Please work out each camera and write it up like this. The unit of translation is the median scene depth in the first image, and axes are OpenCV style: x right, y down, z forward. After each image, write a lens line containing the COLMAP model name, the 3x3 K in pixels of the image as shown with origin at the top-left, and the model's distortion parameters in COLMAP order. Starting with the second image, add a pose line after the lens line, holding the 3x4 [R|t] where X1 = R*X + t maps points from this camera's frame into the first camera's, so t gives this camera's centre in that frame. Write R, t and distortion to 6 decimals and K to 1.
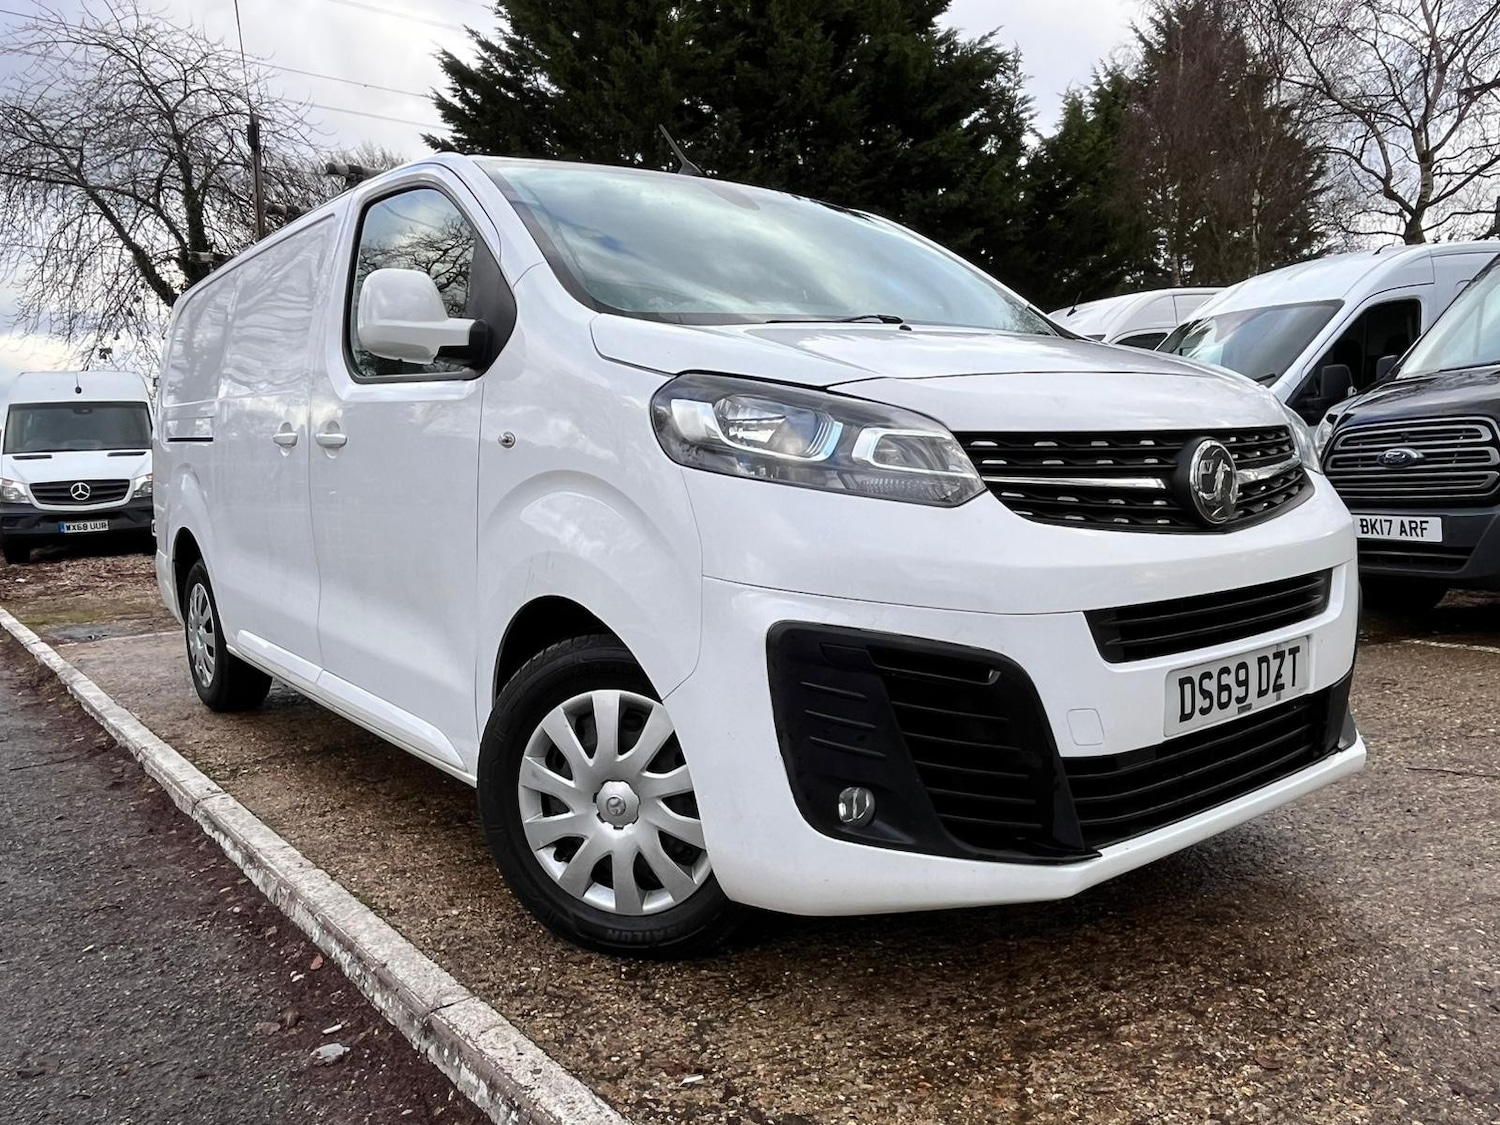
lens RADIAL K [[1158.2, 0, 748.5], [0, 1158.2, 540.6], [0, 0, 1]] dist [0.004498, -0.004515]
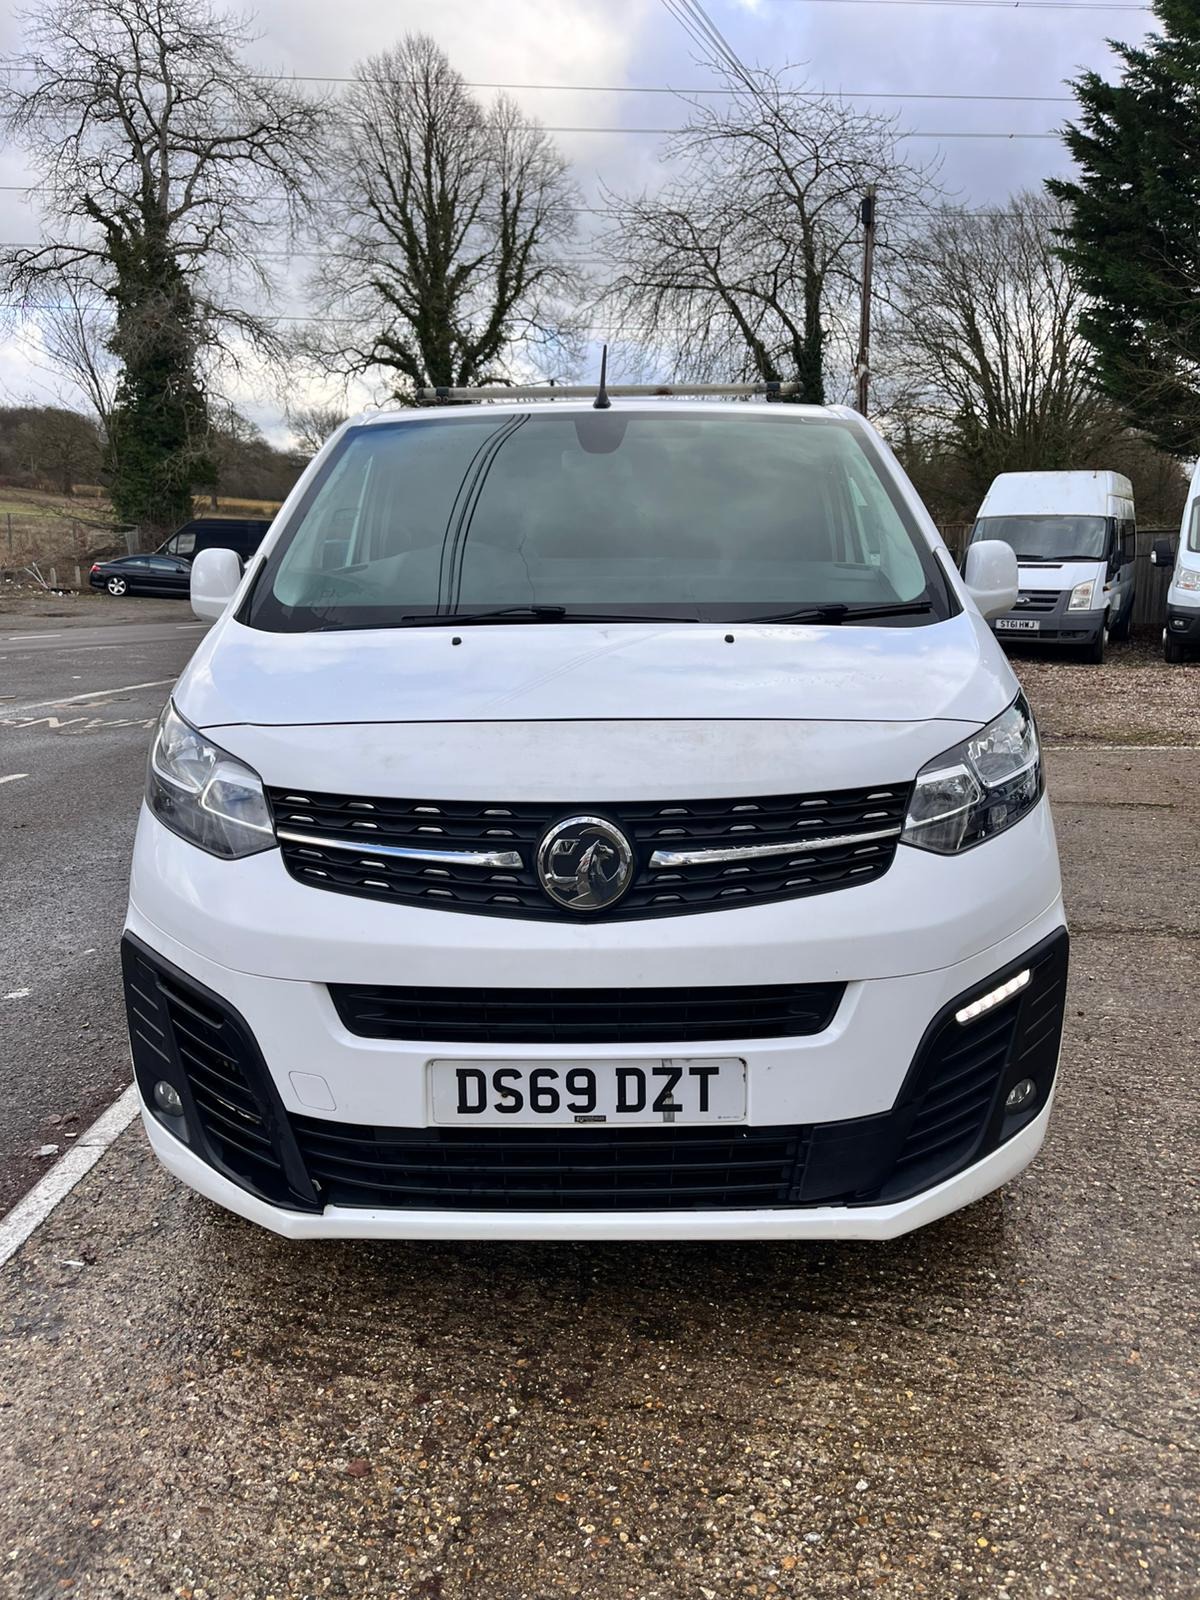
lens RADIAL K [[1223.8, 0, 600.0], [0, 1223.8, 800.0], [0, 0, 1]] dist [0.095791, -0.141960]
pose [[0.770799, 0.151807, -0.618727, 0.744198], [-0.061029, 0.984323, 0.165479, -0.192151], [0.634149, -0.089791, 0.767980, 0.226471]]
